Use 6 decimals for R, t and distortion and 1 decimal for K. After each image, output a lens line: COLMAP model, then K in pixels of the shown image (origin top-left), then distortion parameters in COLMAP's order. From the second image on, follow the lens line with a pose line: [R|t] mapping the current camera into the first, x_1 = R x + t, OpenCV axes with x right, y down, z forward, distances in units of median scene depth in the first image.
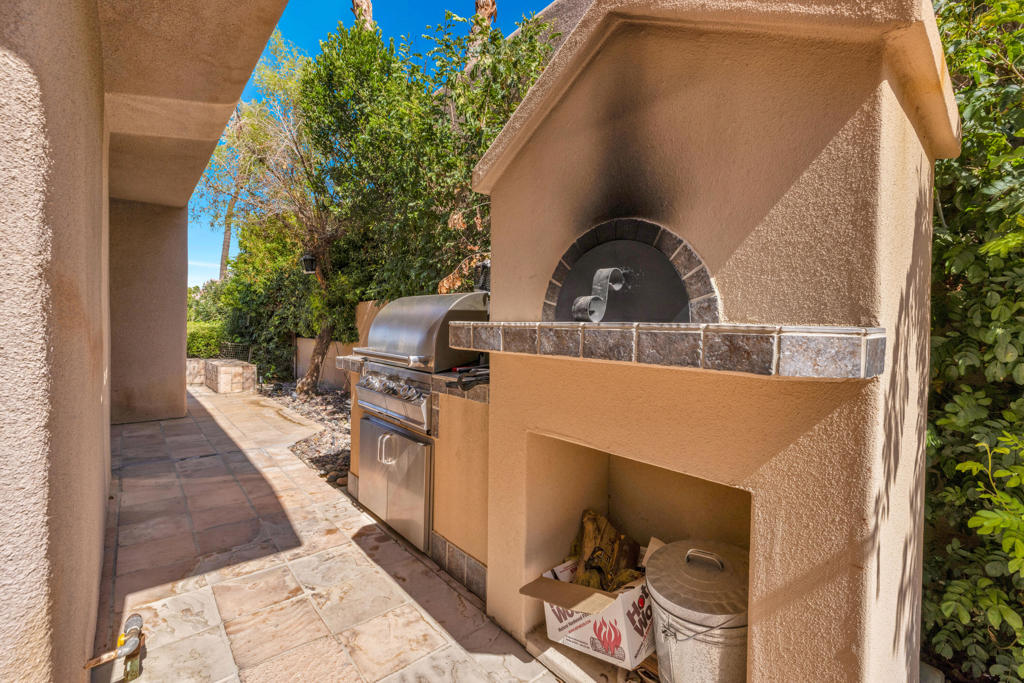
lens RADIAL K [[438.0, 0, 511.8], [0, 438.0, 335.7], [0, 0, 1]] dist [-0.001570, 0.000117]
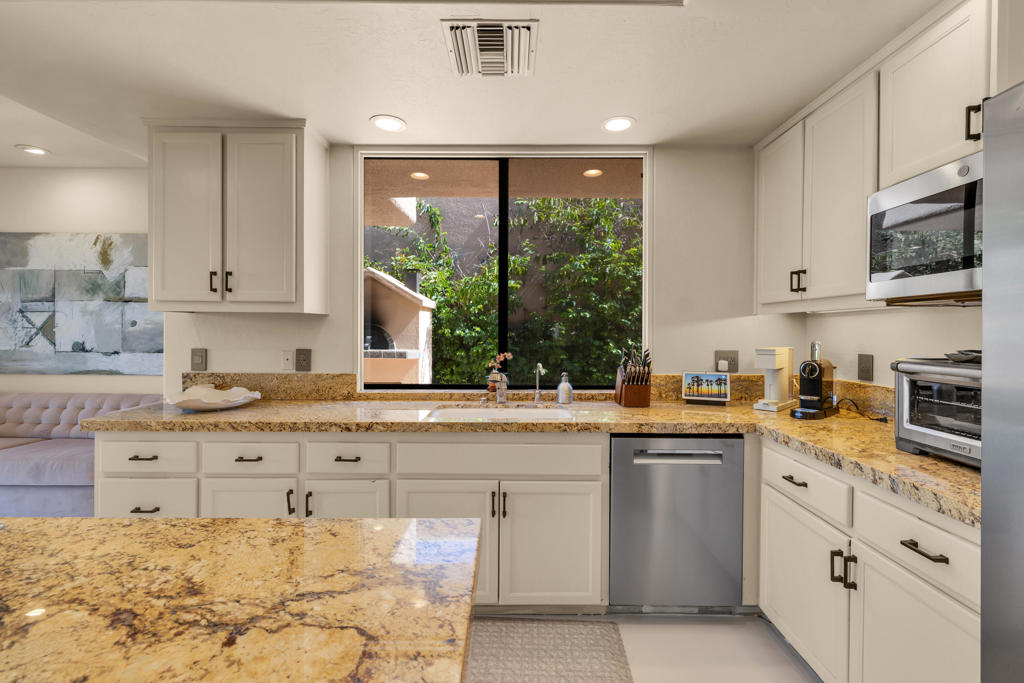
lens RADIAL K [[438.0, 0, 511.8], [0, 438.0, 335.7], [0, 0, 1]] dist [-0.001570, 0.000117]
pose [[0.661306, -0.016371, 0.749938, -2.575786], [0.015634, 0.999845, 0.008040, -0.221640], [-0.749953, 0.006408, 0.661460, -3.553468]]
